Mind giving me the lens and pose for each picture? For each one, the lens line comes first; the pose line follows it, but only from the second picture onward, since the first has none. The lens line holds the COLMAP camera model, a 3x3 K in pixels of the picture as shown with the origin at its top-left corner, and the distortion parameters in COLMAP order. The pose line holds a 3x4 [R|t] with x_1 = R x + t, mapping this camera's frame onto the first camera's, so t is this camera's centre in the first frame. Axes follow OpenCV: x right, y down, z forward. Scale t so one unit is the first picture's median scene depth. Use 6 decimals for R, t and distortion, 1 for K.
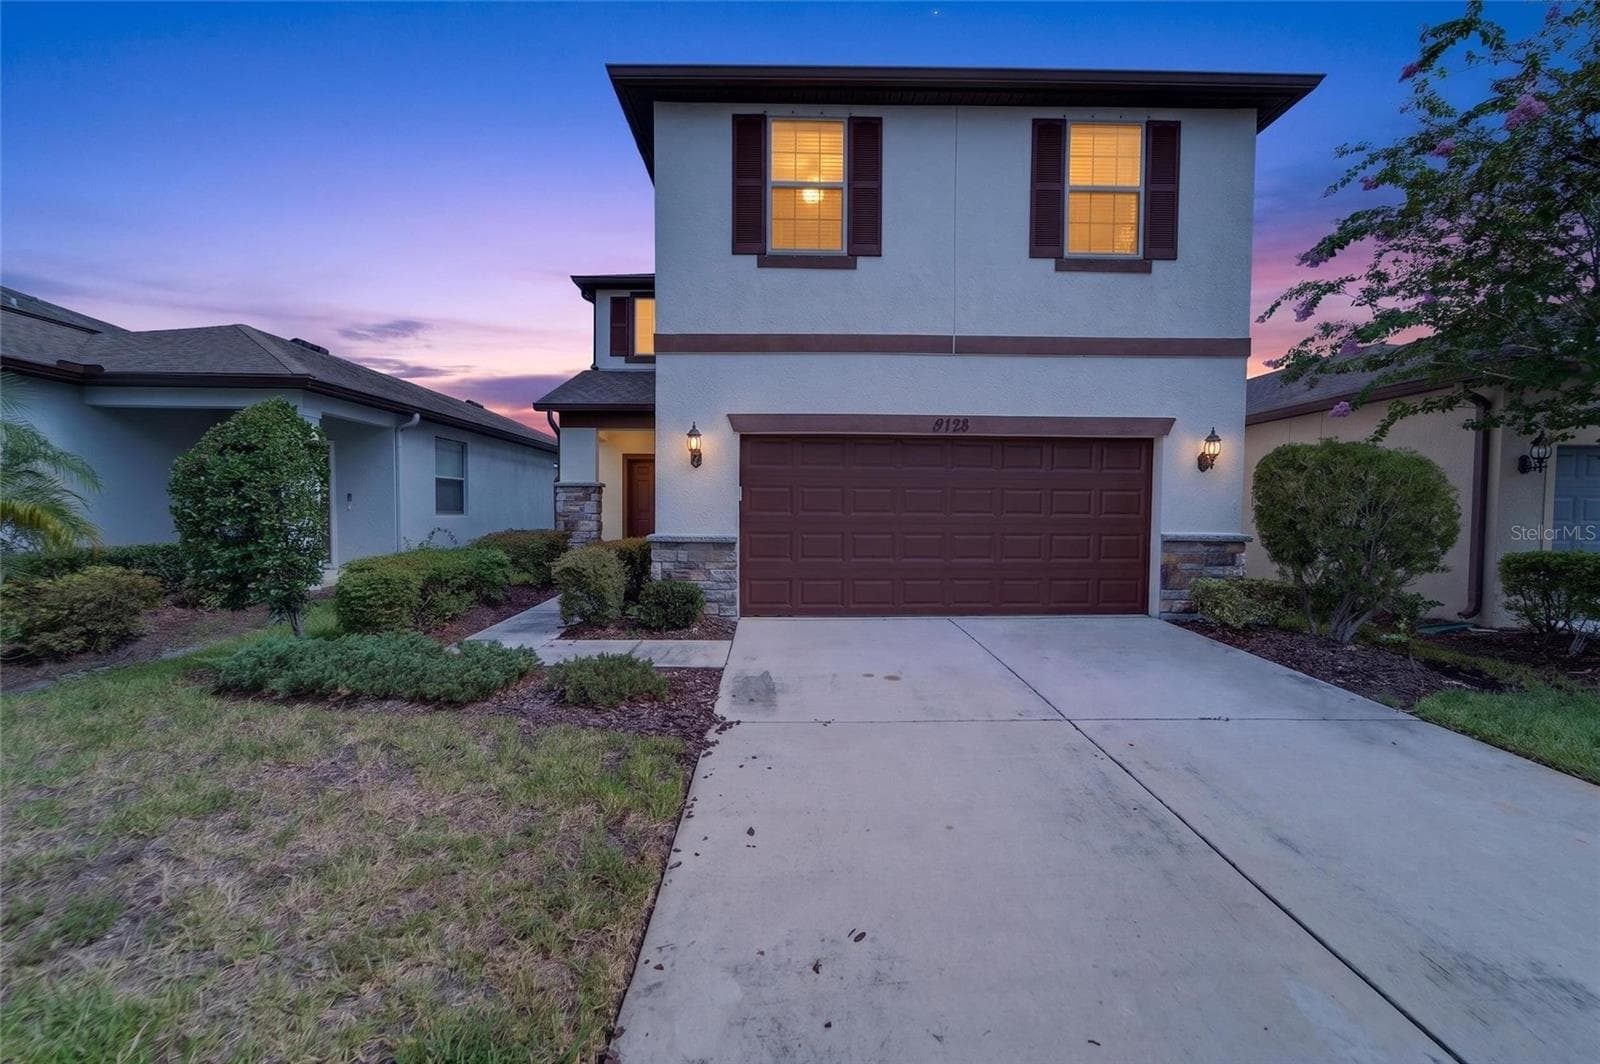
lens RADIAL K [[647.4, 0, 796.6], [0, 647.4, 537.8], [0, 0, 1]] dist [0.000400, -0.000009]
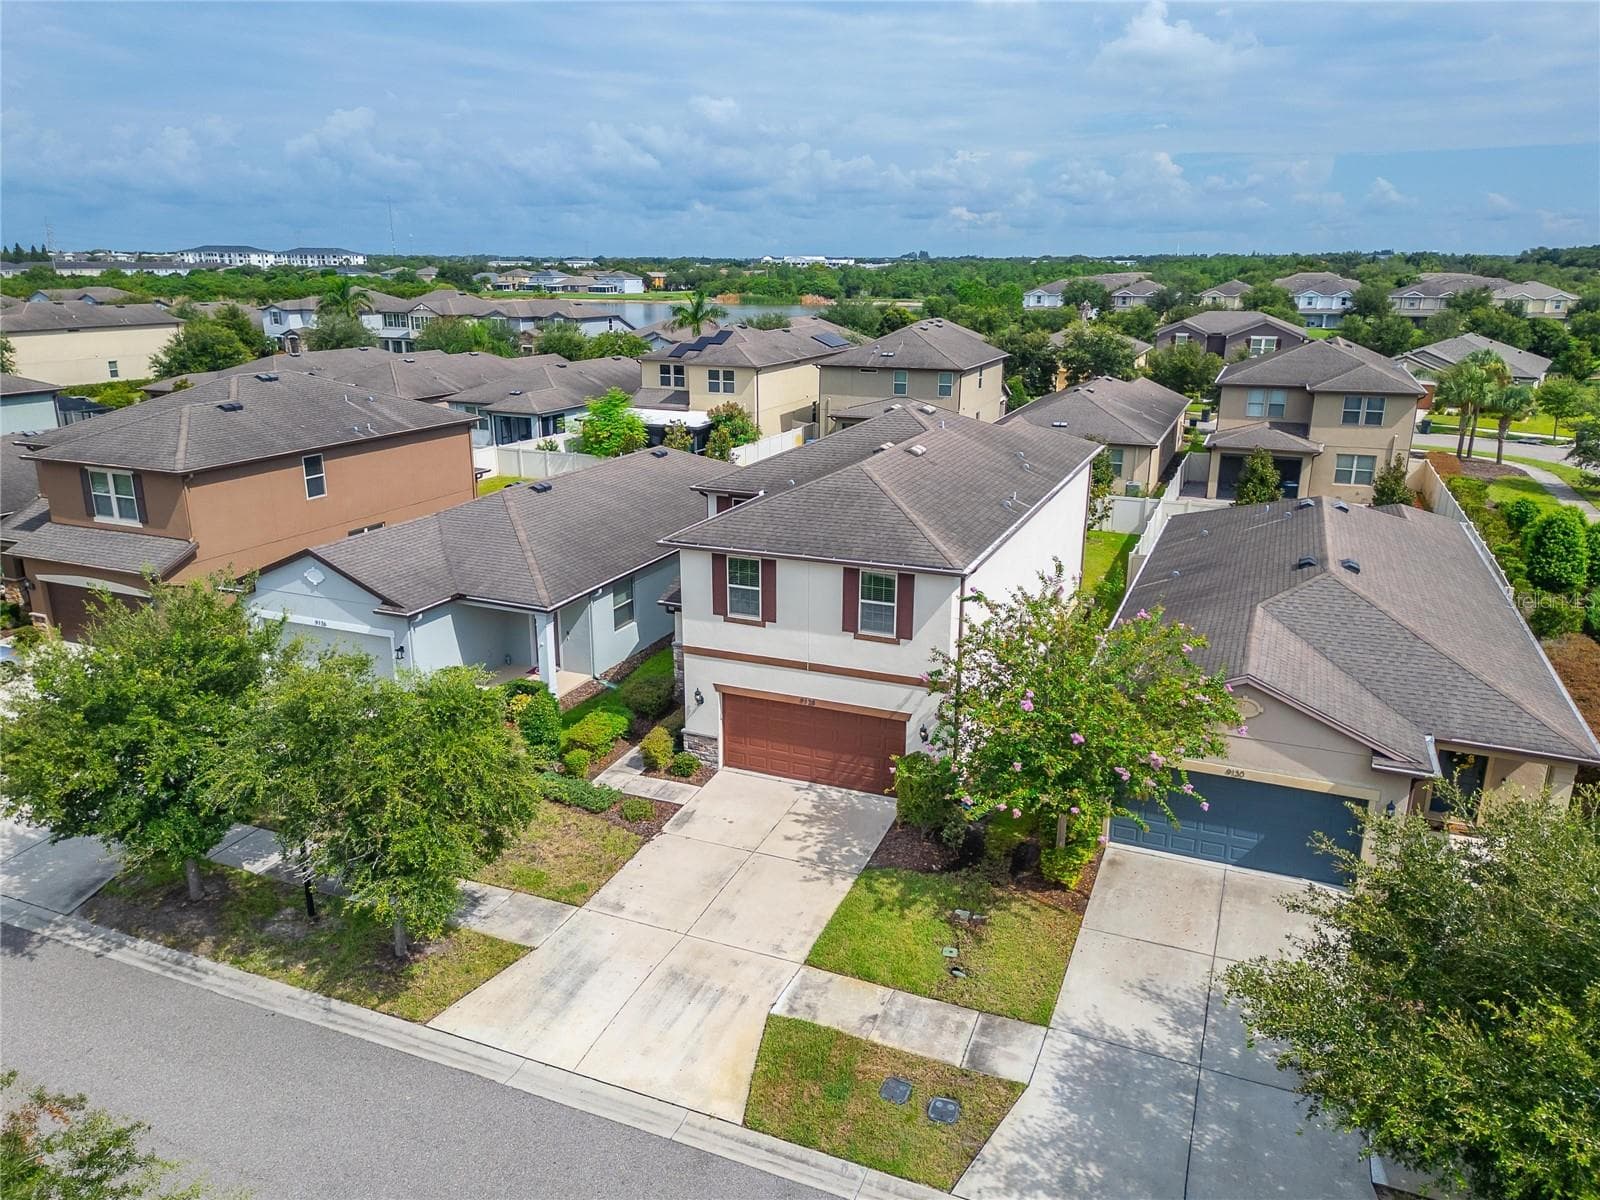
lens RADIAL K [[1133.6, 0, 793.7], [0, 1133.6, 596.3], [0, 0, 1]] dist [0.072900, -0.070122]
pose [[0.911510, 0.113114, -0.395416, 1.624388], [-0.014417, 0.969632, 0.244144, -1.415350], [0.411024, -0.216839, 0.885460, -2.216195]]
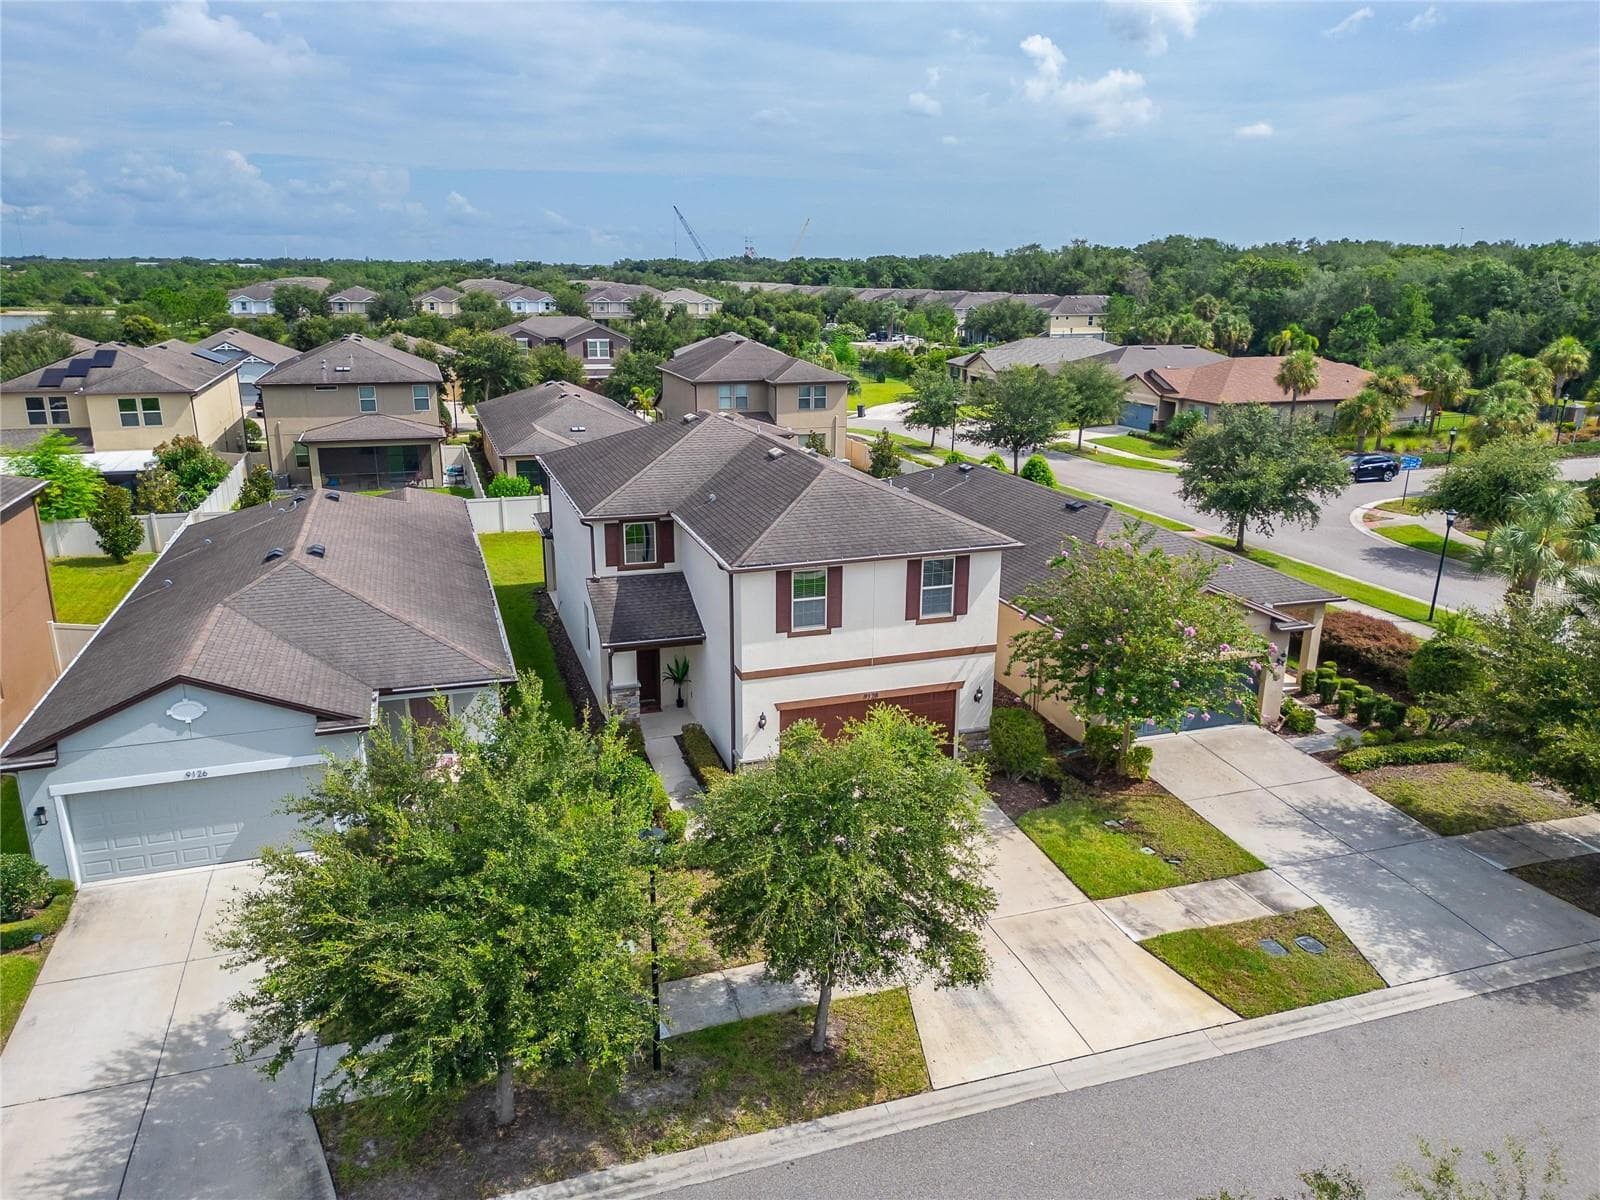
lens RADIAL K [[1119.0, 0, 793.5], [0, 1119.0, 599.3], [0, 0, 1]] dist [0.079097, -0.080845]
pose [[0.956157, -0.082682, 0.280940, -1.060098], [0.011951, 0.969534, 0.244665, -1.434761], [-0.292610, -0.230581, 0.928015, -2.387067]]
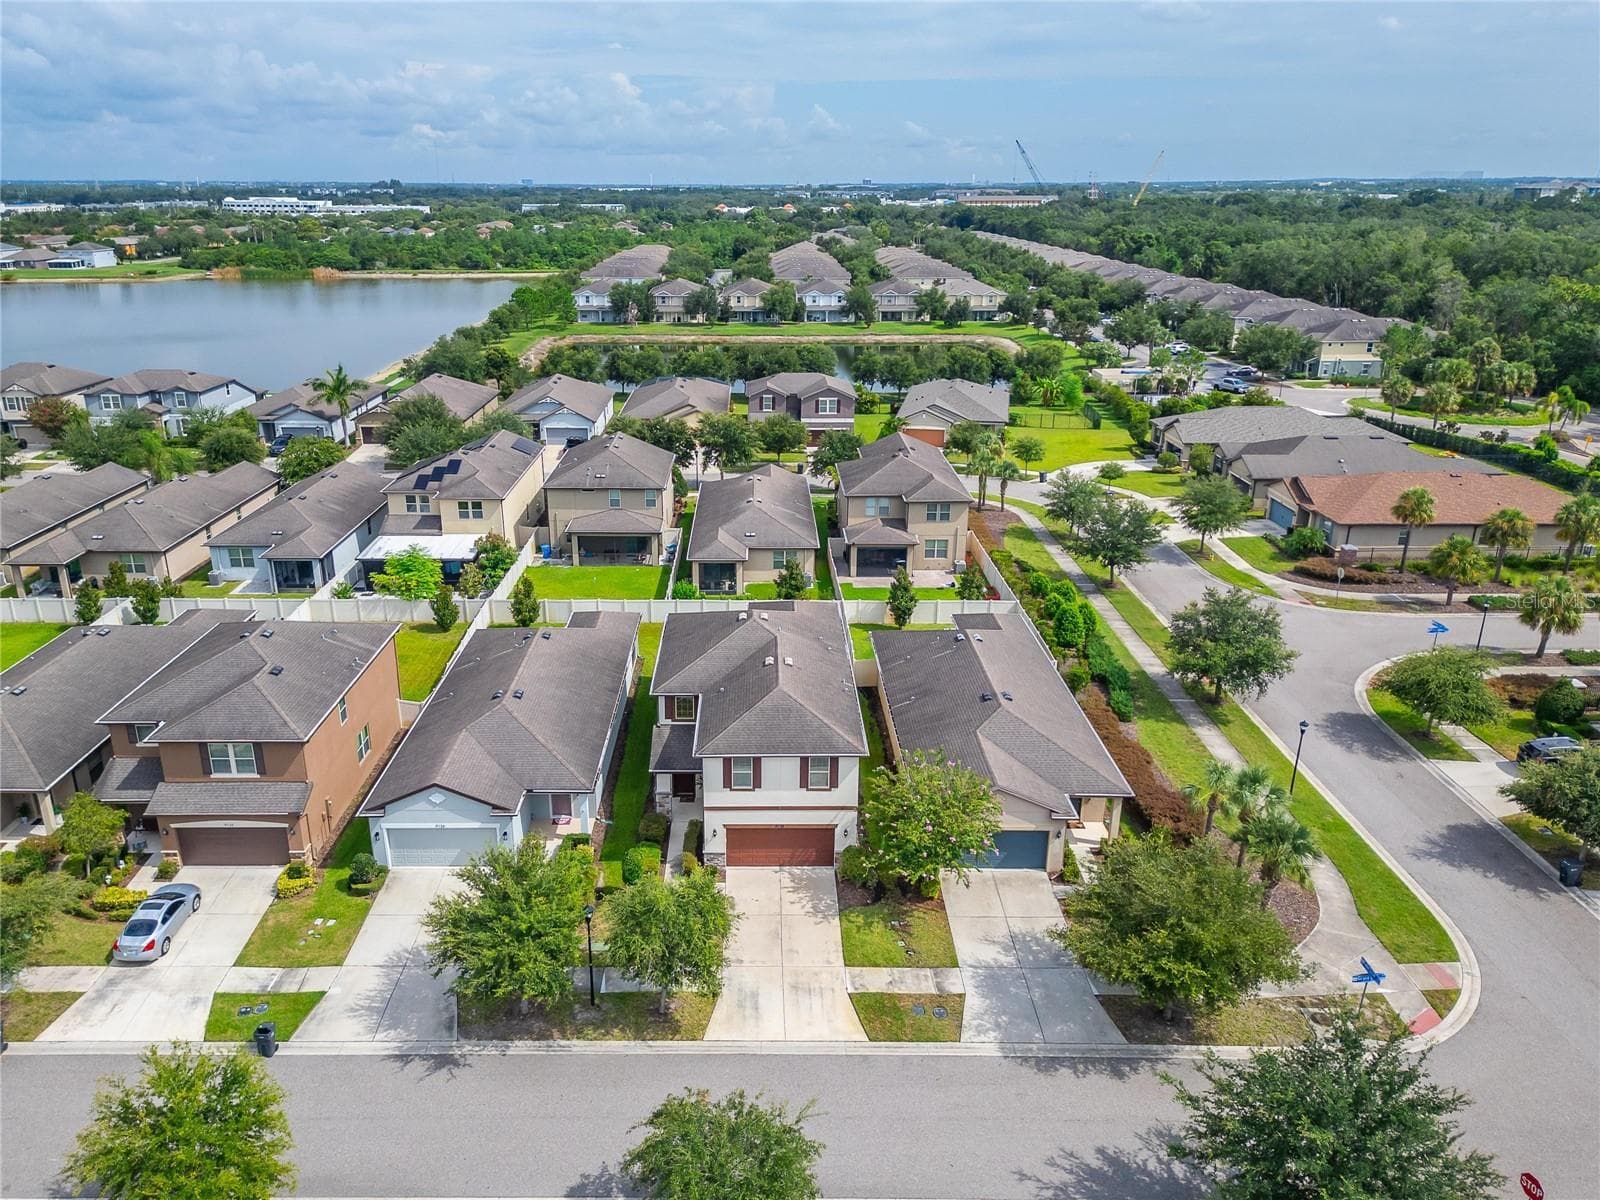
lens RADIAL K [[1139.4, 0, 752.1], [0, 1139.4, 601.3], [0, 0, 1]] dist [0.078897, -0.088928]
pose [[0.999624, 0.003077, -0.027262, 0.257915], [0.005318, 0.953113, 0.302566, -3.575844], [0.026915, -0.302597, 0.952738, -5.187516]]
